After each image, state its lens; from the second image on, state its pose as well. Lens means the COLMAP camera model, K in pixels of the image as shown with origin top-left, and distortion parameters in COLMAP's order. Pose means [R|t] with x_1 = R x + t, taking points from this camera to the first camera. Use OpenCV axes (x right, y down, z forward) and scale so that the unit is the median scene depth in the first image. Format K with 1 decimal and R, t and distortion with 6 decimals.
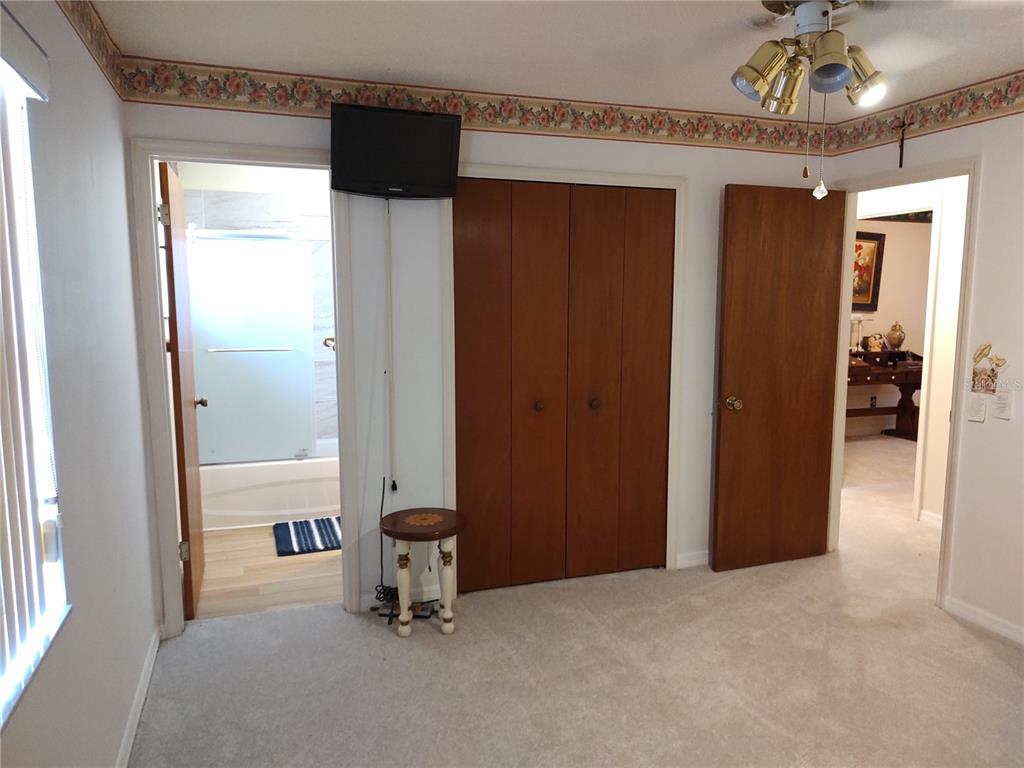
lens RADIAL K [[743.6, 0, 516.7], [0, 743.6, 385.4], [0, 0, 1]] dist [0.068205, -0.042513]
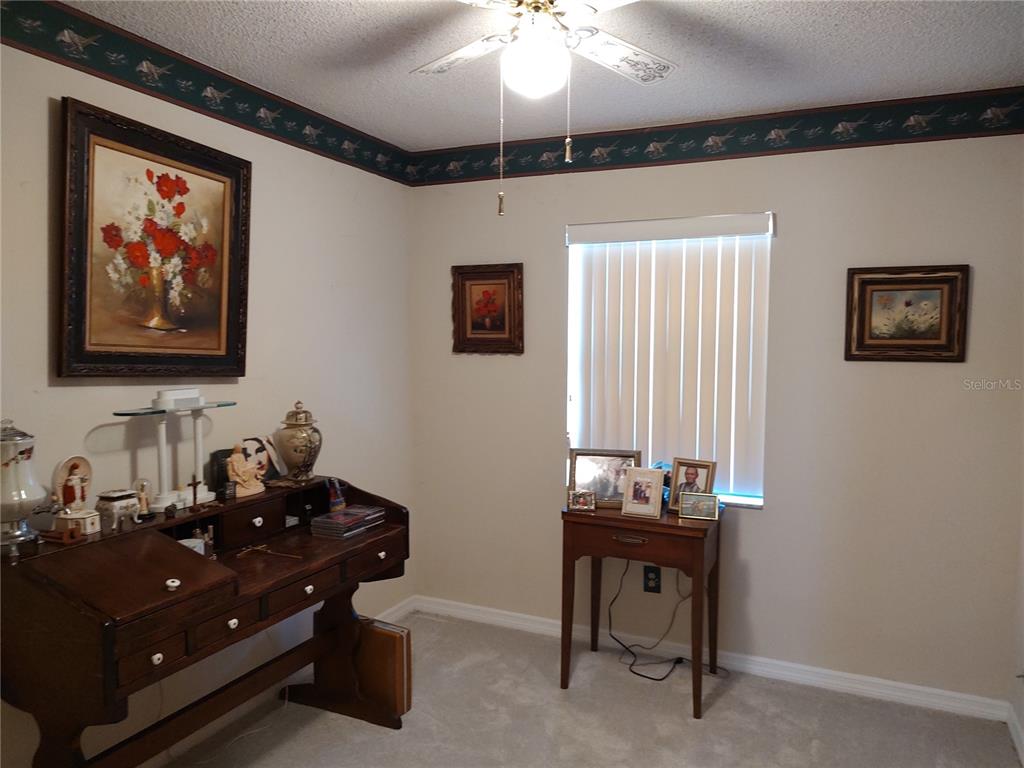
lens RADIAL K [[743.6, 0, 518.8], [0, 743.6, 377.6], [0, 0, 1]] dist [0.068205, -0.042513]
pose [[0.702792, -0.033110, 0.710624, 0.319987], [0.089218, 0.995132, -0.041869, -0.071922], [-0.705779, 0.092826, 0.702325, 0.666191]]
